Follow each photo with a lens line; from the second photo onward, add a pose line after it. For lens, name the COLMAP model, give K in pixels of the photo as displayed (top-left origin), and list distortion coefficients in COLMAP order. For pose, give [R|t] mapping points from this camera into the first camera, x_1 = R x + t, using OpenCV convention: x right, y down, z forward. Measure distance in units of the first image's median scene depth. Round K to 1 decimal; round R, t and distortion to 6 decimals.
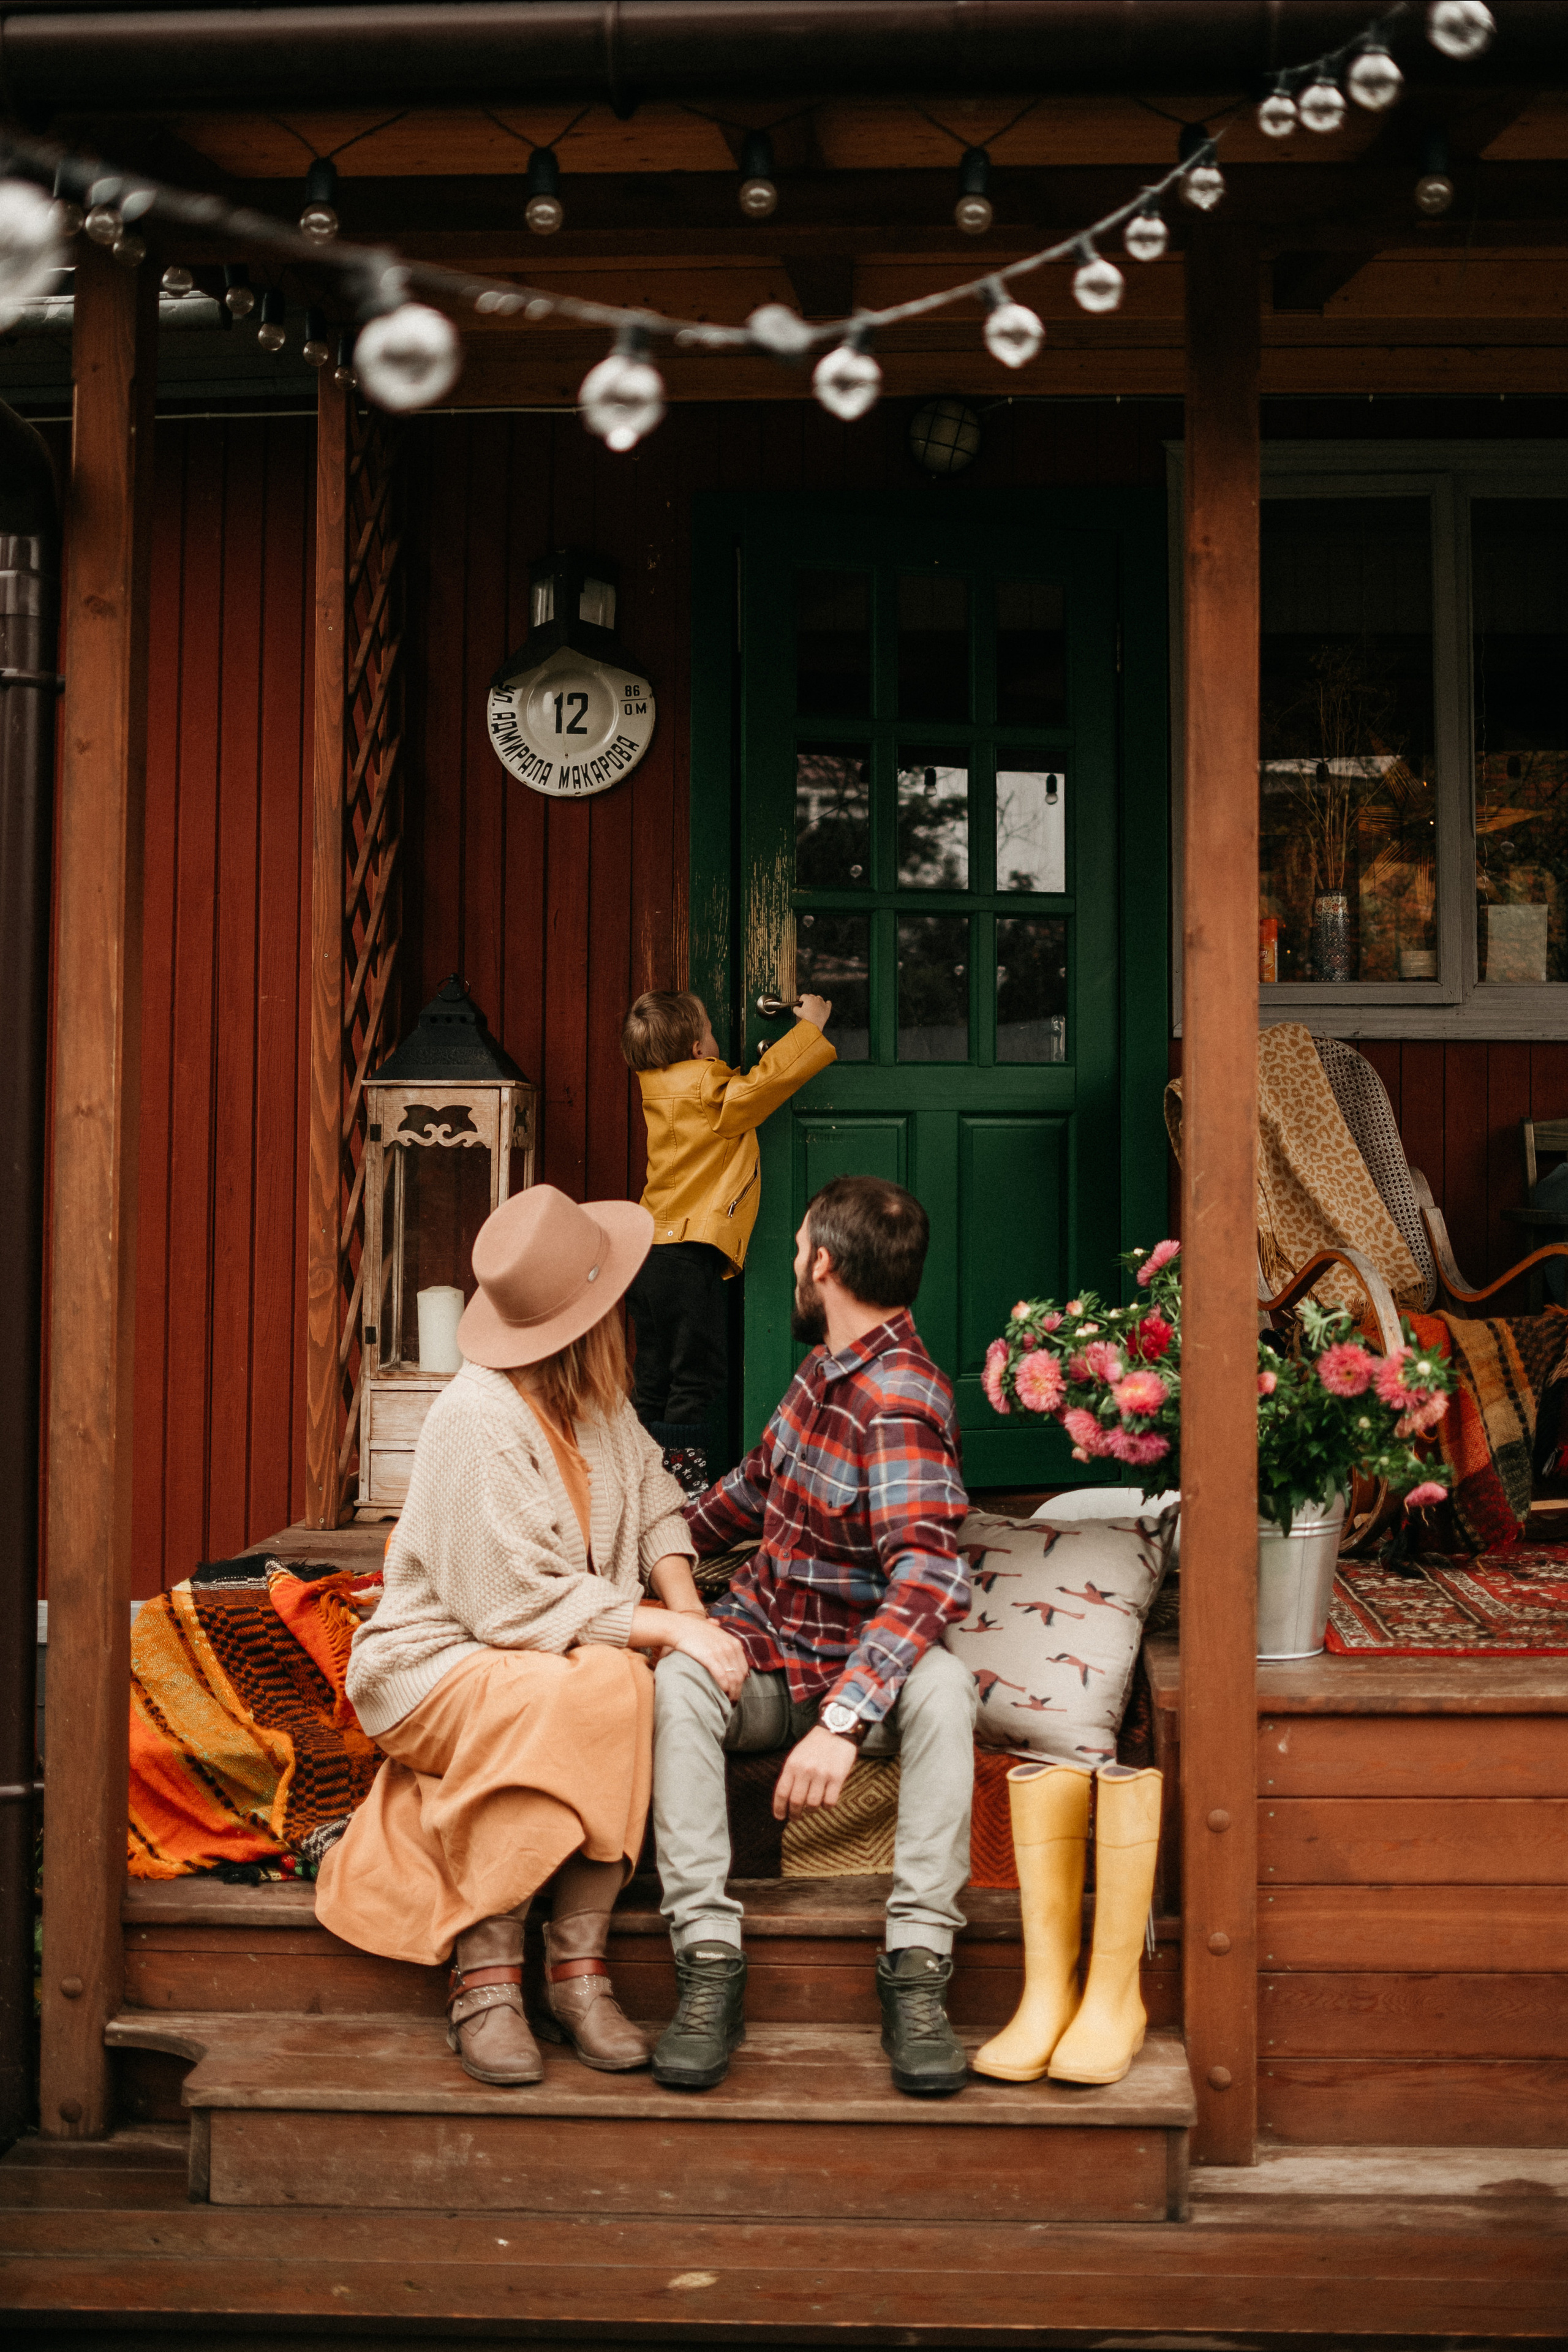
lens RADIAL K [[2707.5, 0, 836.6], [0, 2707.5, 1052.0], [0, 0, 1]] dist [-0.053231, 0.000000]
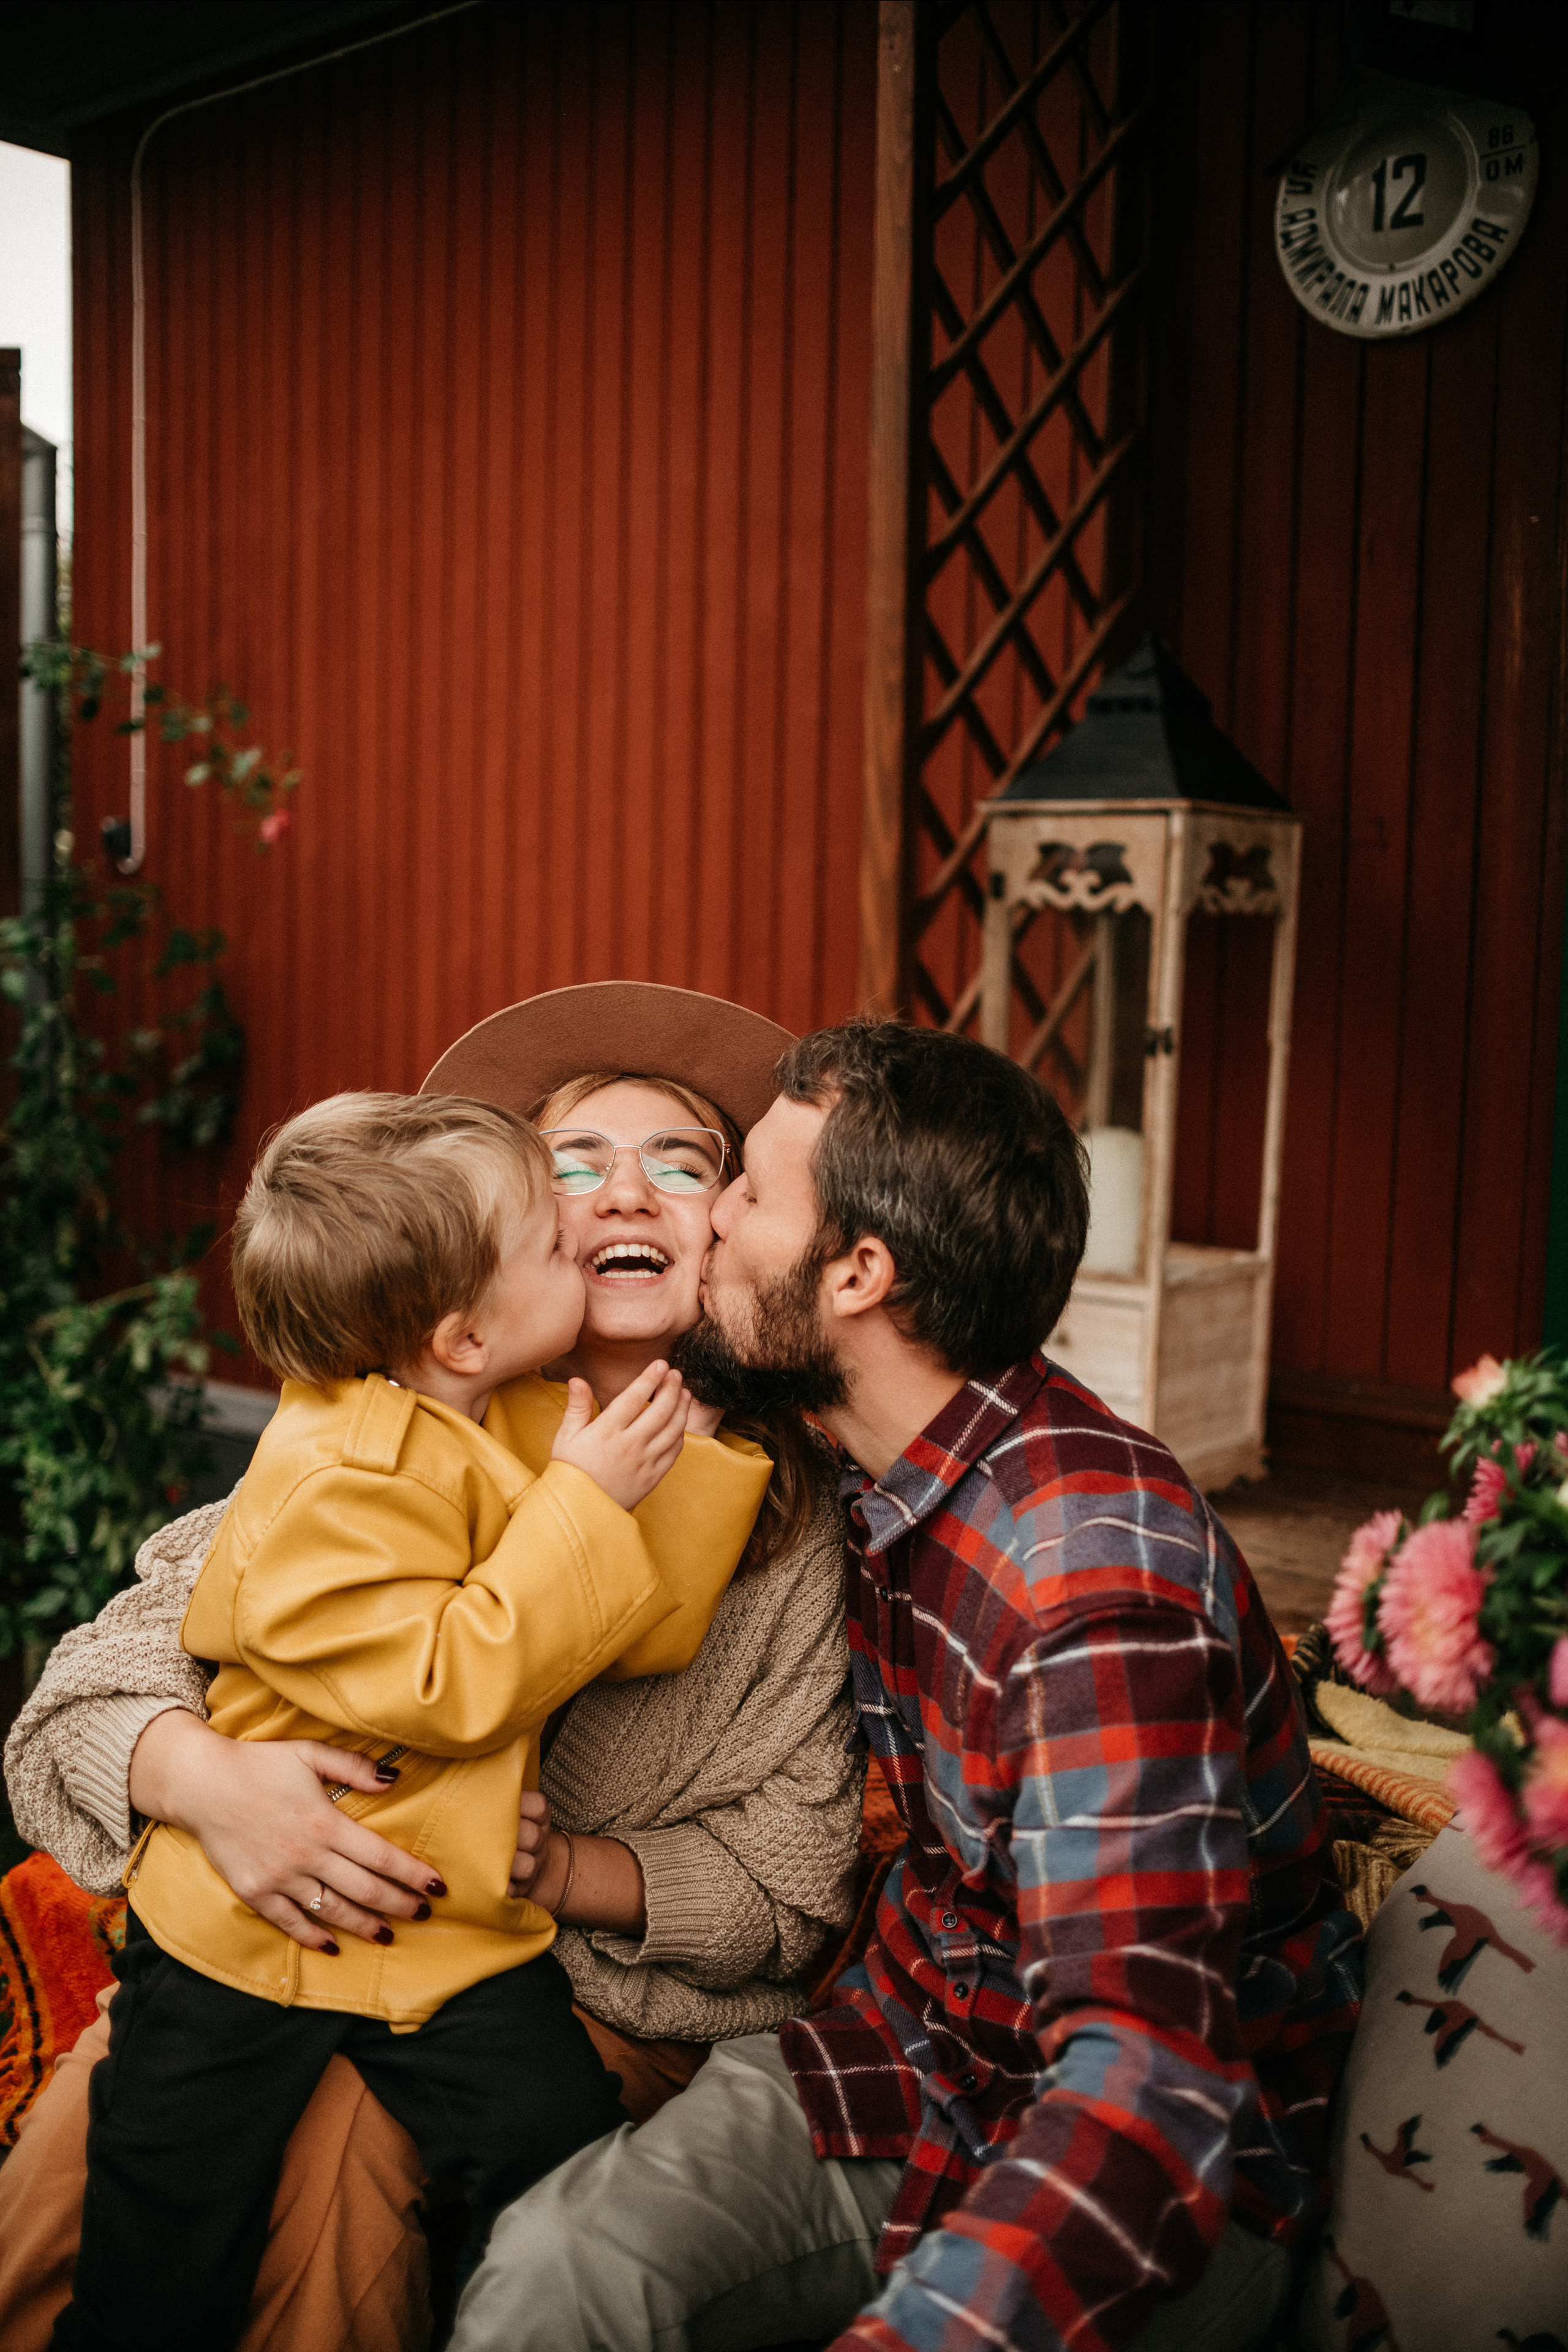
lens RADIAL K [[2327.3, 0, 807.1], [0, 2327.3, 1184.0], [0, 0, 1]] dist [-0.065437, 0.000000]
pose [[0.801116, 0.080297, -0.593098, 0.180569], [0.005621, 0.989906, 0.141611, 0.030983], [0.598482, -0.116781, 0.792579, 0.764172]]
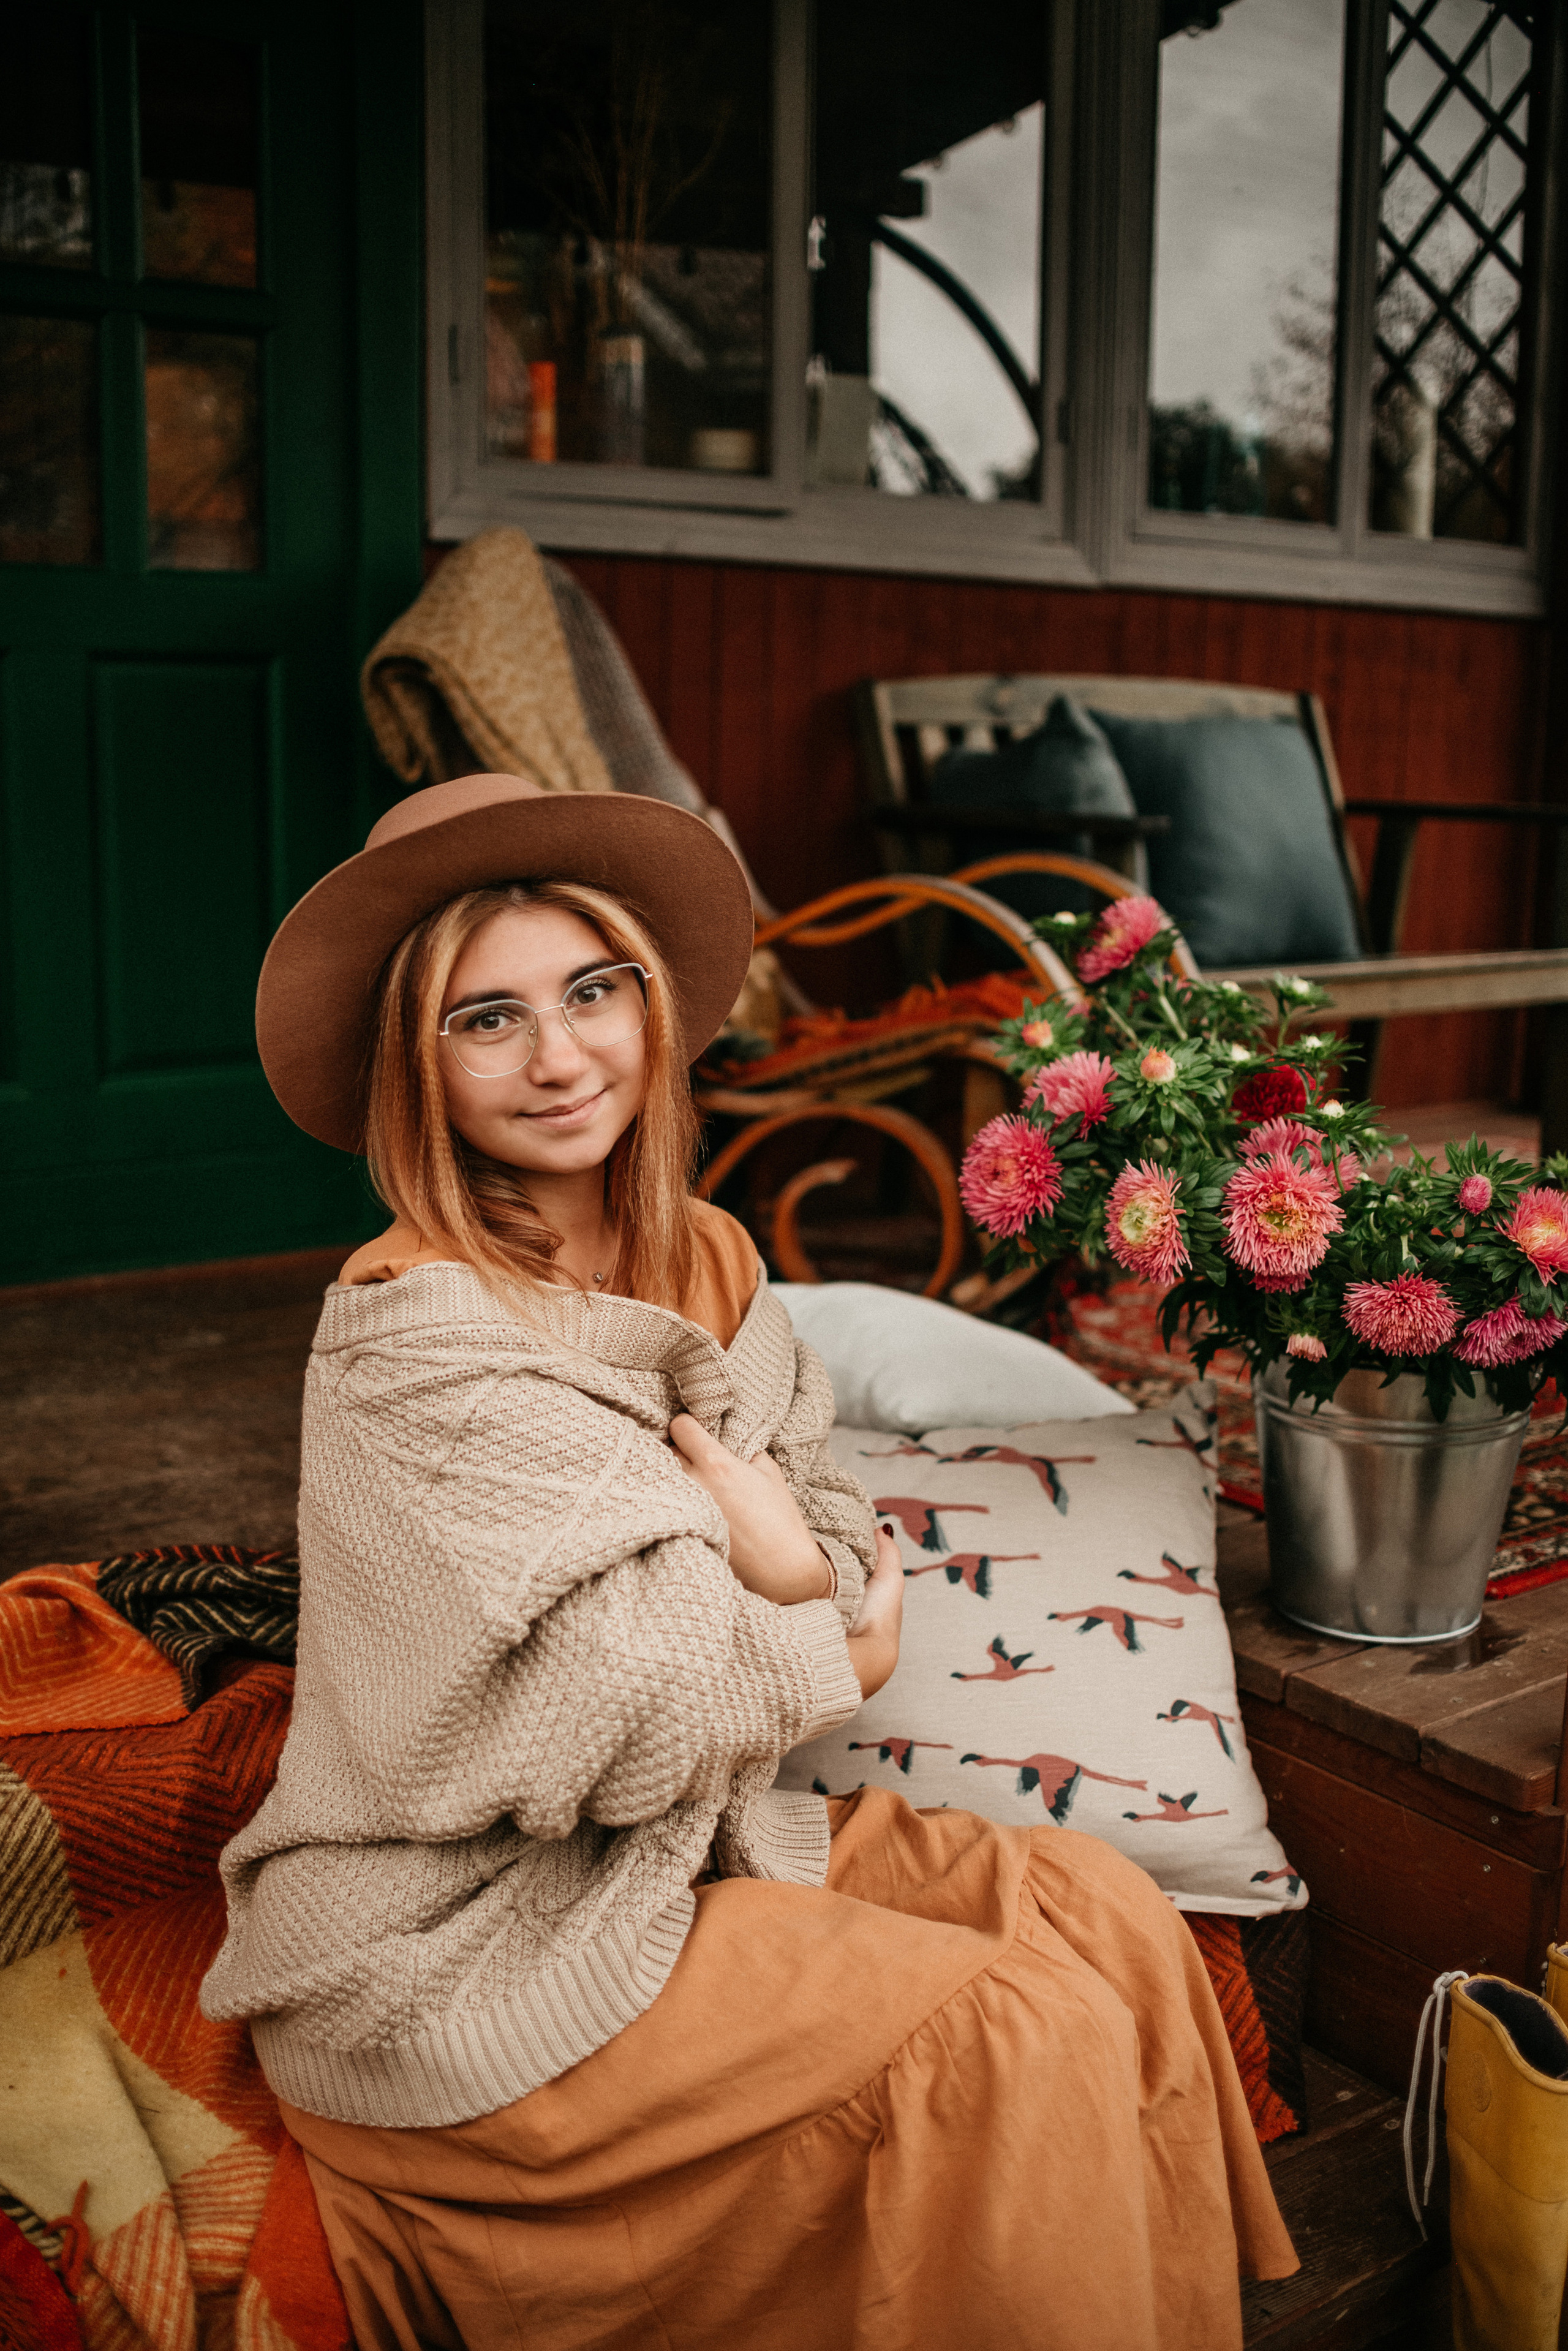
lens RADIAL K [[2409.8, 0, 758.2], [0, 2409.8, 1167.1], [0, 0, 1]] dist [-0.061666, 0.000000]
pose [[0.785333, -0.105014, 0.610102, -0.267374], [-0.033403, 0.976884, 0.211144, 0.026140], [-0.618172, -0.186198, 0.763671, 0.753145]]
